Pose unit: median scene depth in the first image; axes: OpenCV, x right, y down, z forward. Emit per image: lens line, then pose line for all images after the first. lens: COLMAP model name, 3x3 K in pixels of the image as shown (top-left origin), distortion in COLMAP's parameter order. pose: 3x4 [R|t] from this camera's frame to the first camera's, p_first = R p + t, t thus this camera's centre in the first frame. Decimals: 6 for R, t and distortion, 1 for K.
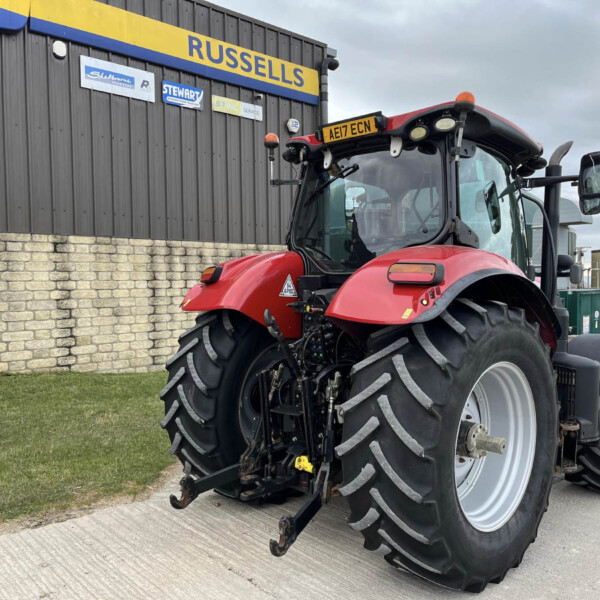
lens RADIAL K [[602.1, 0, 308.0], [0, 602.1, 299.6], [0, 0, 1]] dist [0.042499, -0.053761]
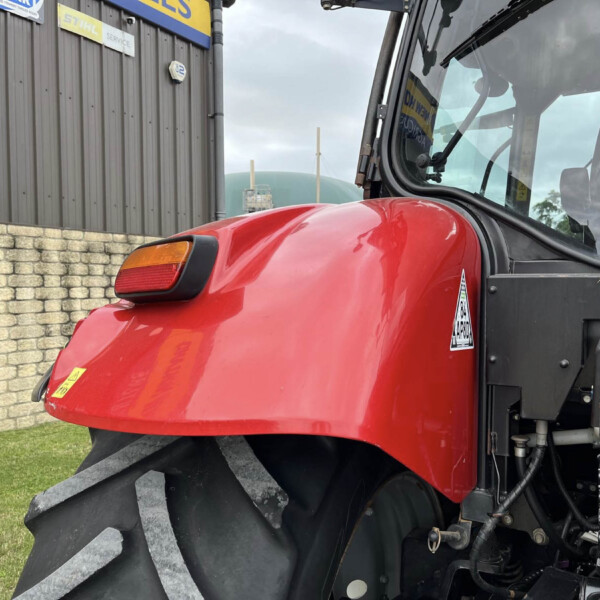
lens RADIAL K [[602.1, 0, 308.0], [0, 602.1, 299.6], [0, 0, 1]] dist [0.042499, -0.053761]
pose [[0.965727, -0.005250, 0.259508, -0.068025], [0.008028, 0.999921, -0.009645, -0.010174], [-0.259437, 0.011398, 0.965693, 0.294315]]
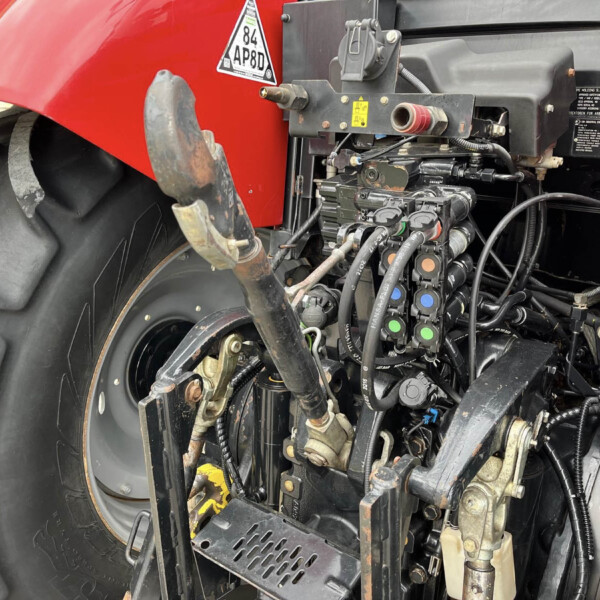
lens RADIAL K [[602.1, 0, 308.0], [0, 602.1, 299.6], [0, 0, 1]] dist [0.042499, -0.053761]
pose [[0.988247, -0.003269, 0.152828, -0.018912], [-0.033888, 0.970209, 0.239888, 0.010263], [-0.149059, -0.242248, 0.958696, 0.275453]]
